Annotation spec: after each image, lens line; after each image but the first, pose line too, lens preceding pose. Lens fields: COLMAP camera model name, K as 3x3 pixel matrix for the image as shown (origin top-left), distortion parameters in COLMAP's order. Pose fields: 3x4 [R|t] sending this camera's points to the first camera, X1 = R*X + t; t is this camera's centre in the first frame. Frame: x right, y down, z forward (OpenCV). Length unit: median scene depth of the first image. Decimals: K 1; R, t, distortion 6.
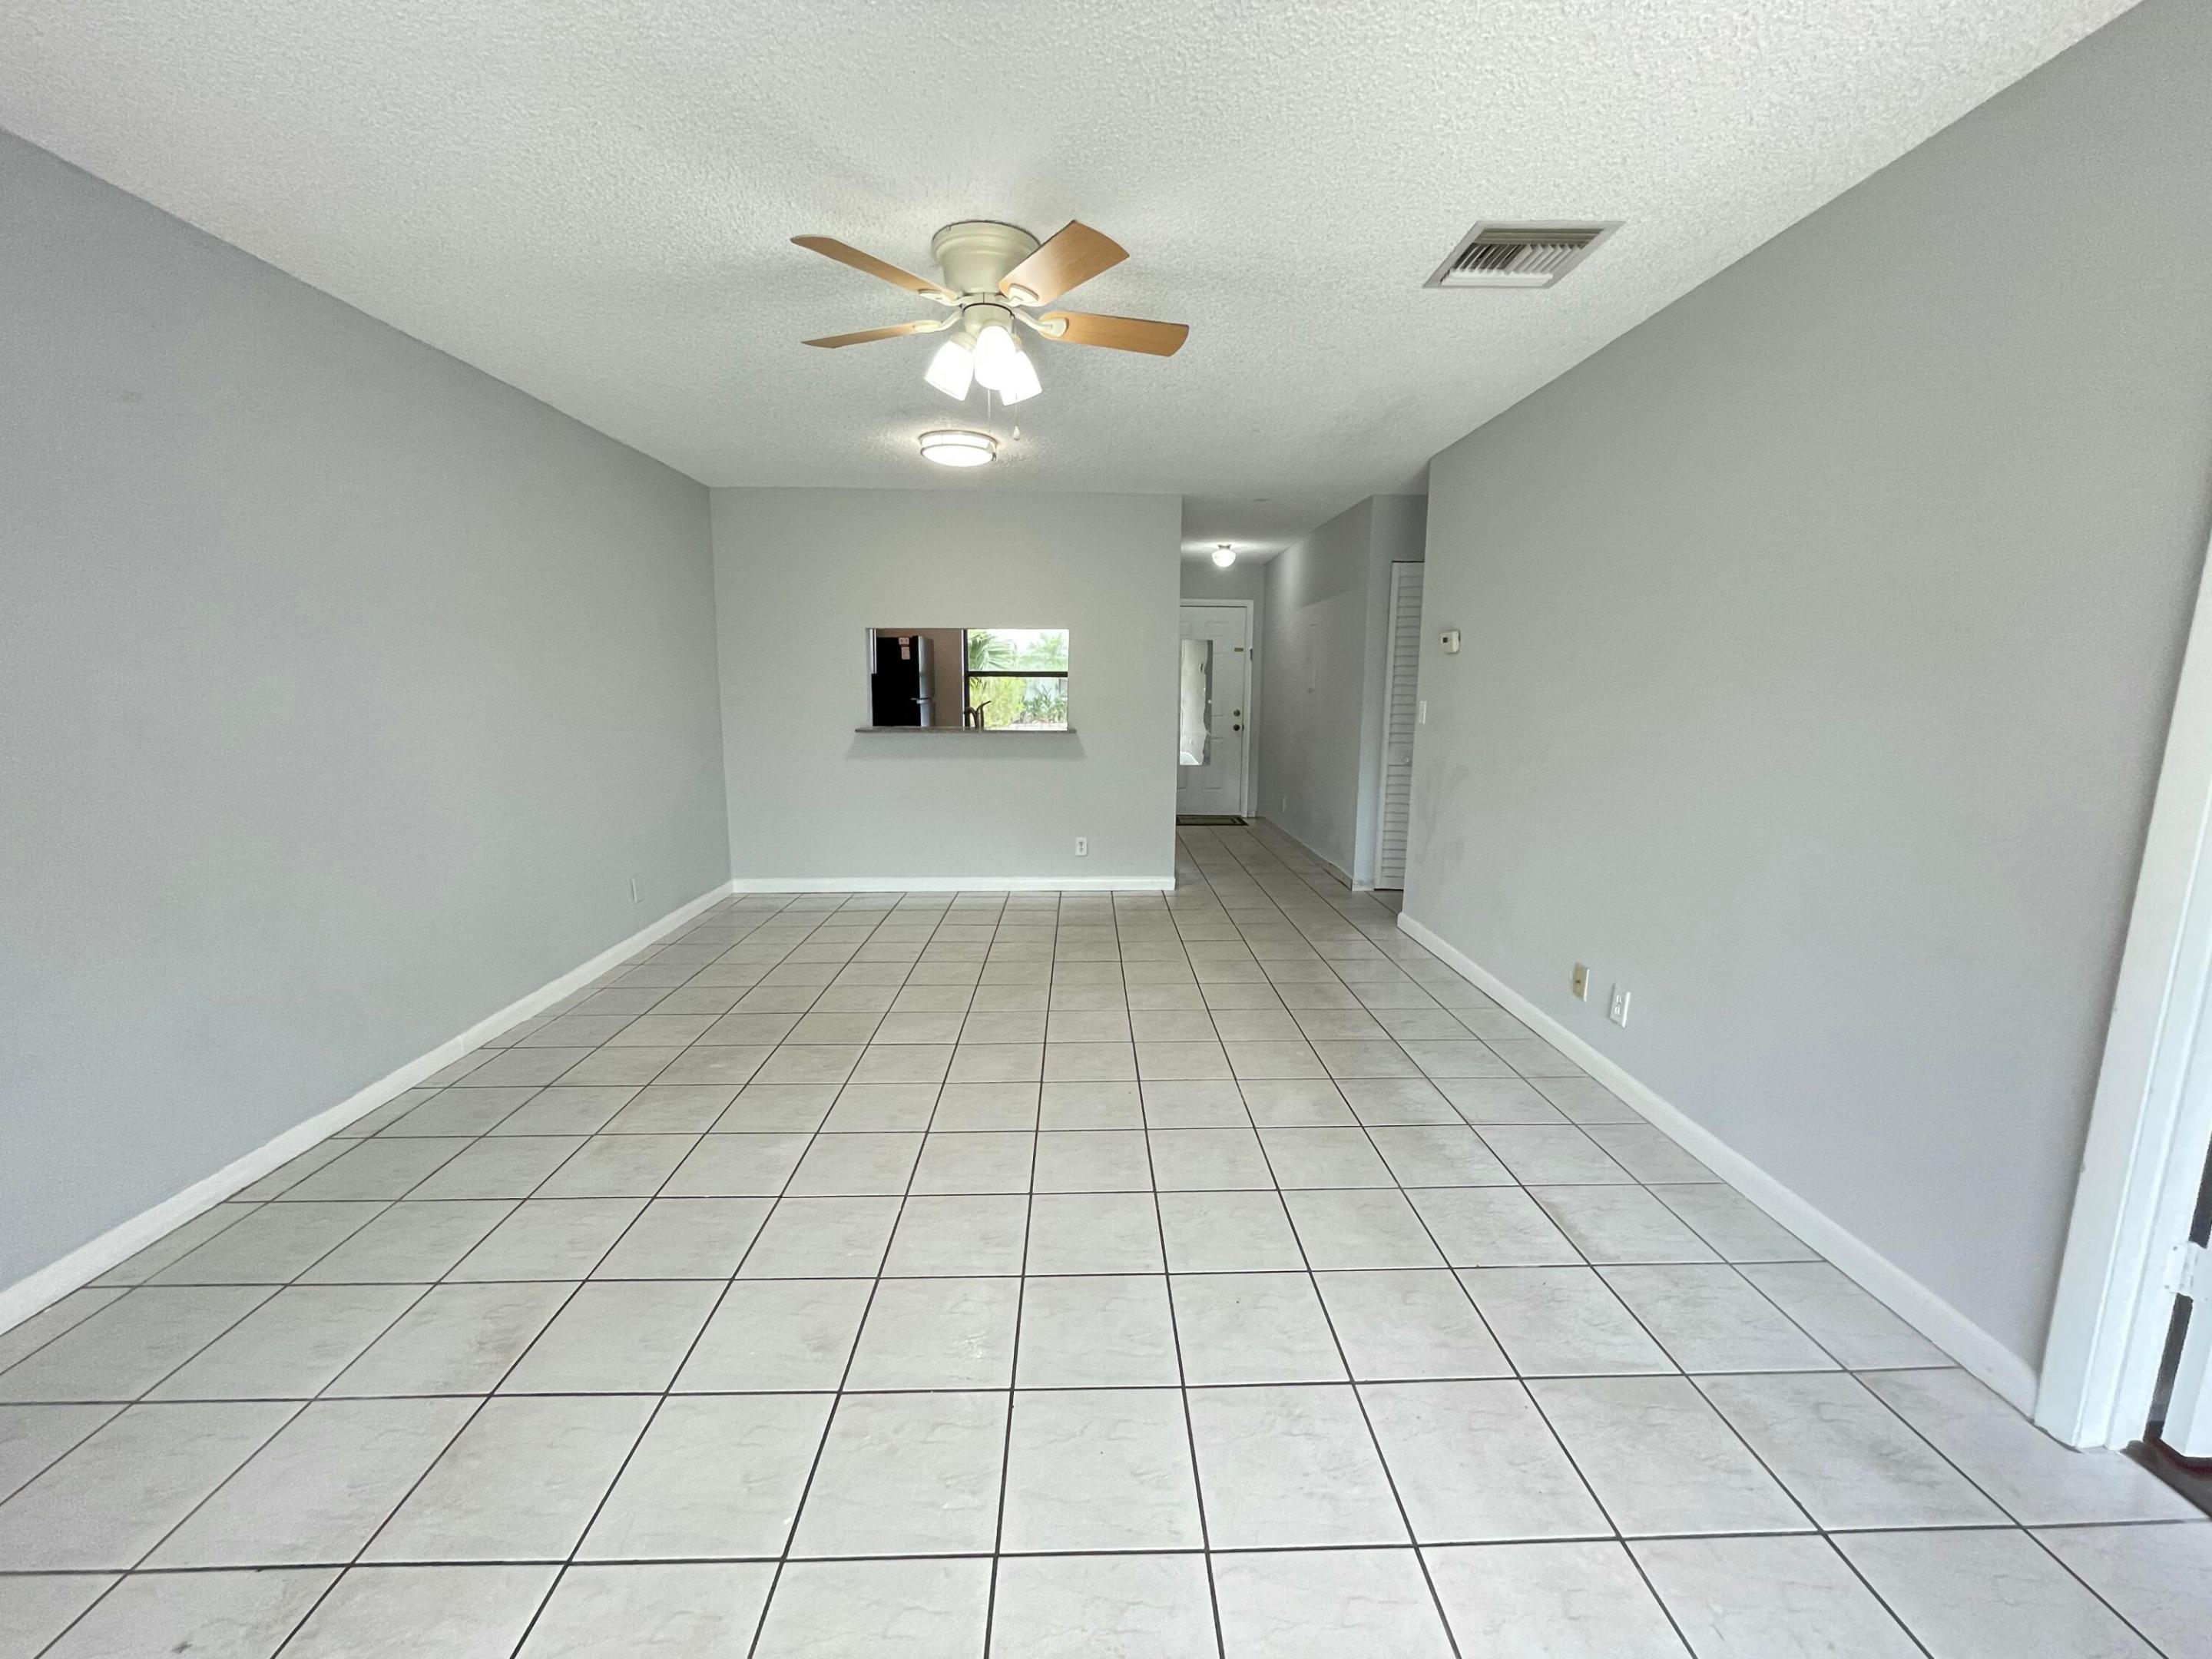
lens RADIAL K [[891.0, 0, 1105.9], [0, 891.0, 826.7], [0, 0, 1]] dist [-0.001335, 0.000174]
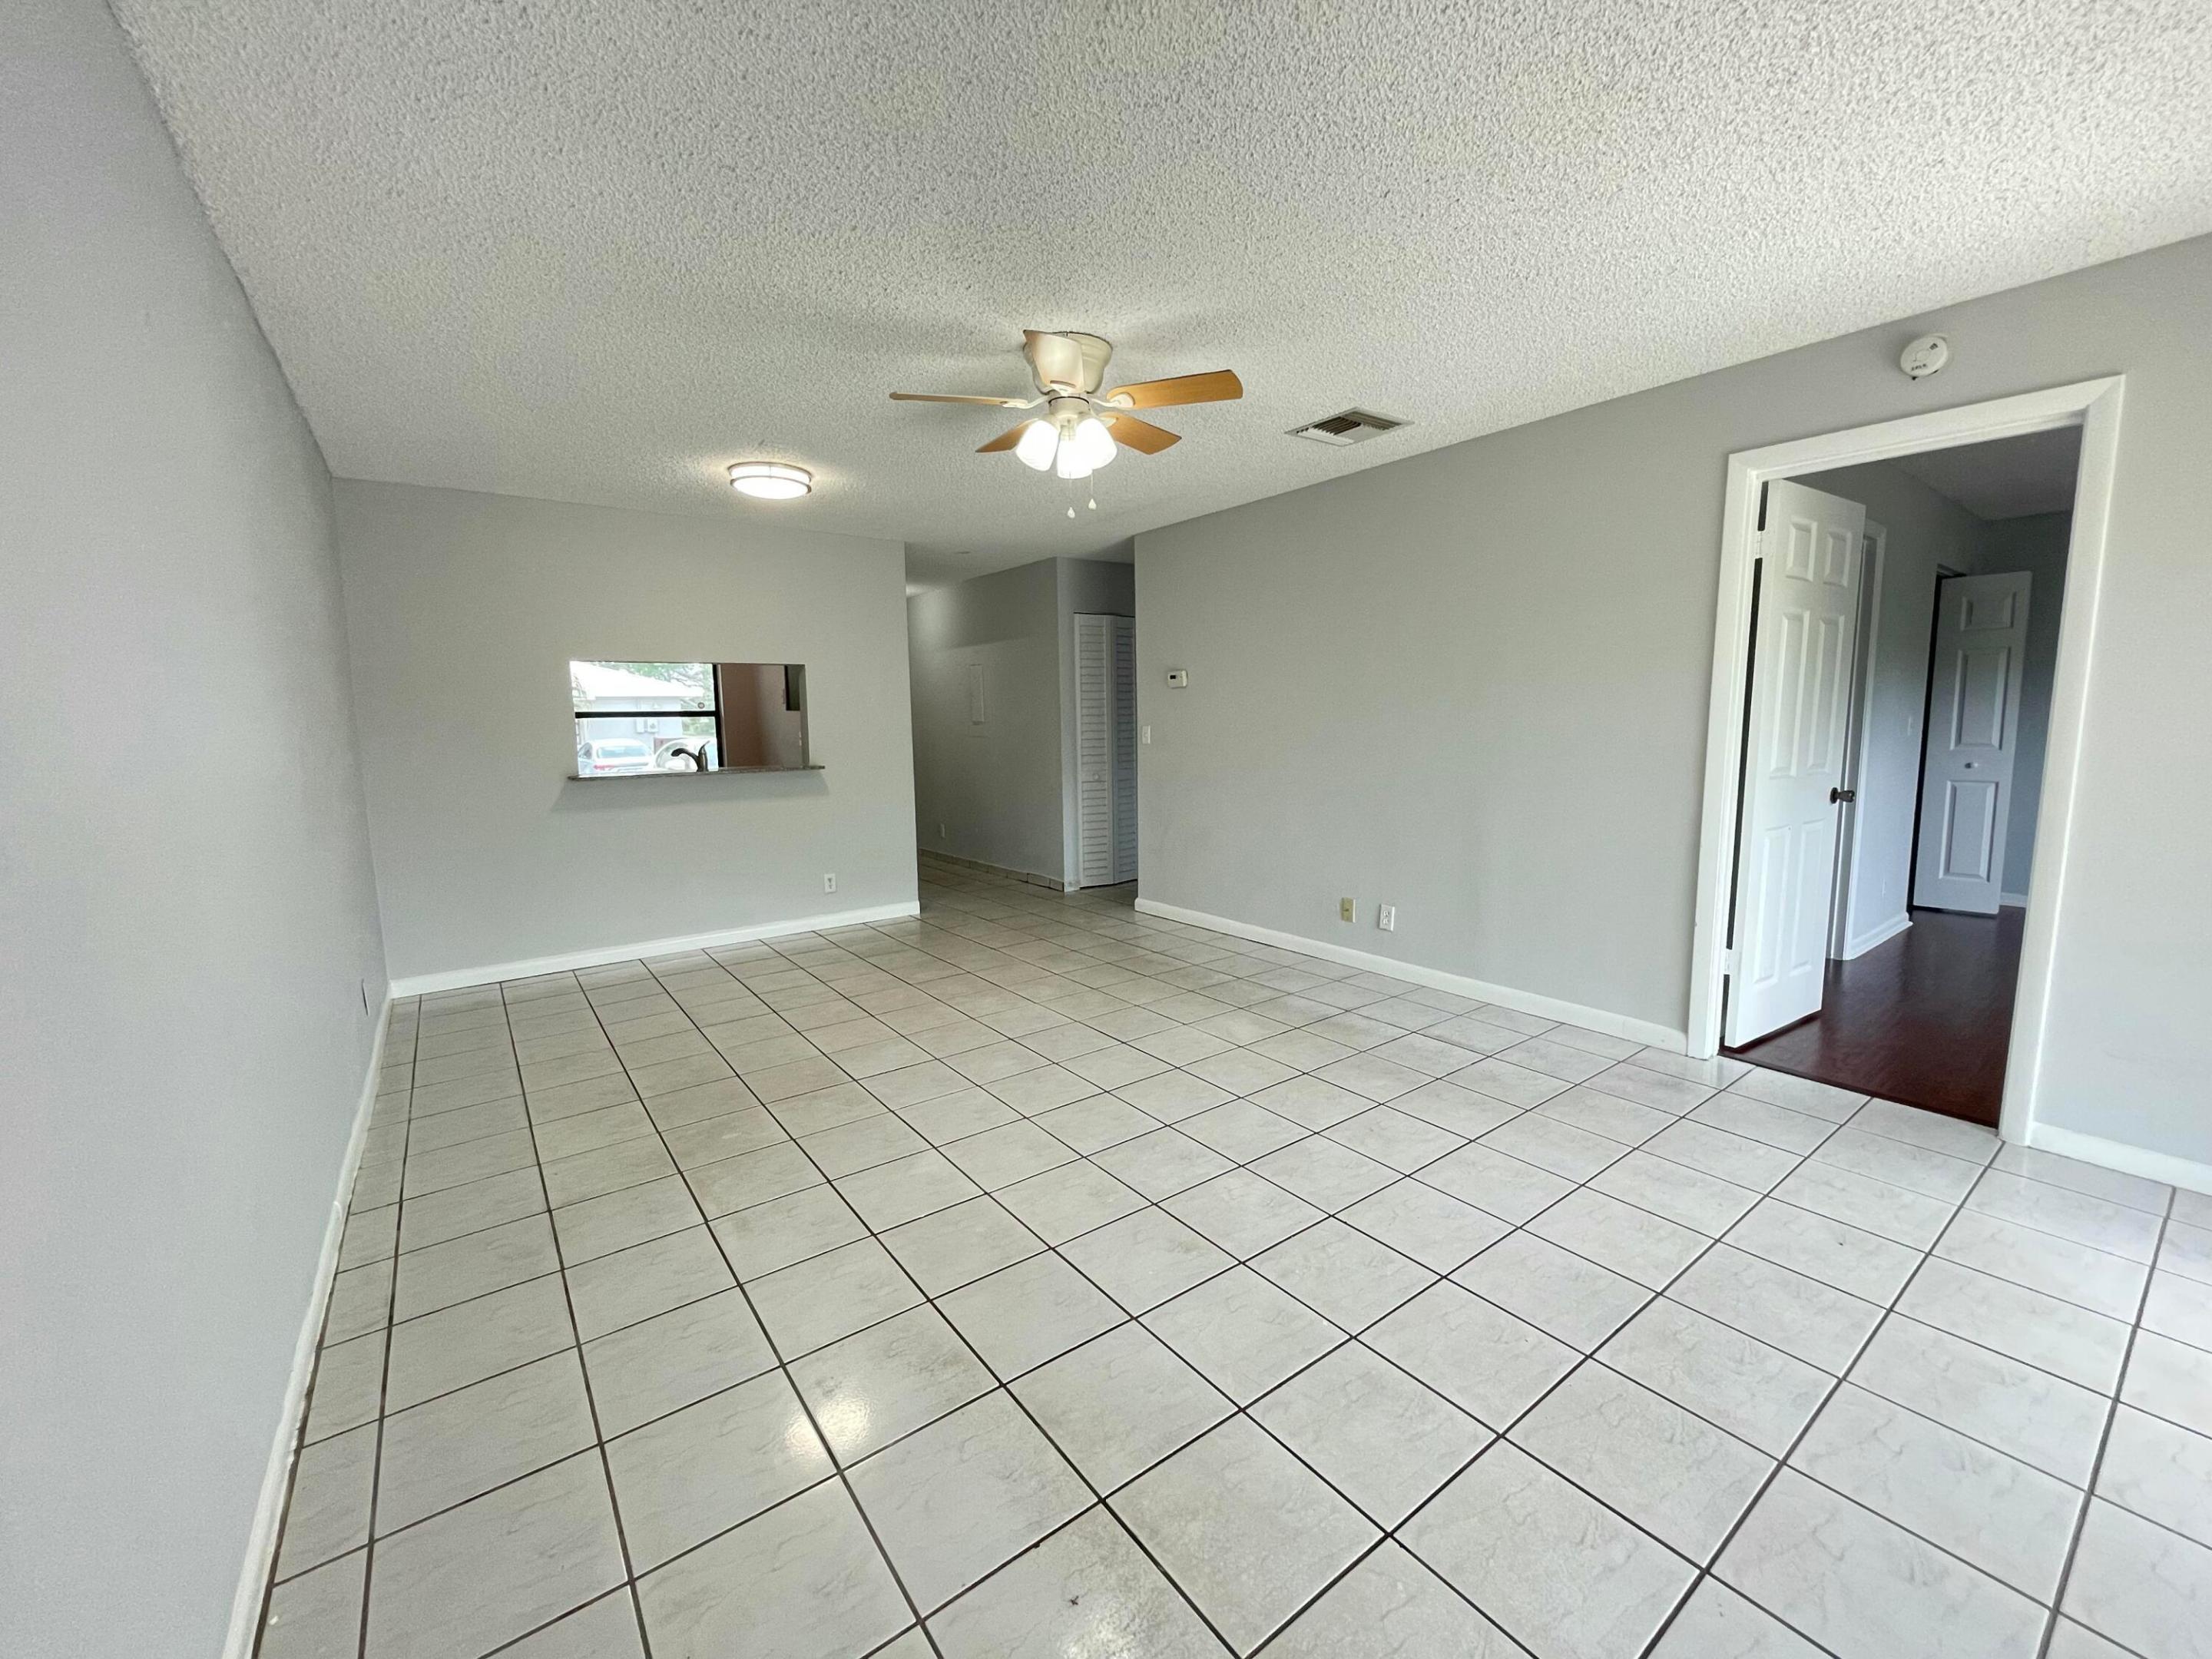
lens RADIAL K [[891.0, 0, 1094.9], [0, 891.0, 826.1], [0, 0, 1]] dist [-0.001335, 0.000174]
pose [[0.824152, -0.089951, 0.559181, -0.556083], [0.115473, 0.993256, -0.010413, 0.005268], [-0.554473, 0.073152, 0.828981, 0.012569]]
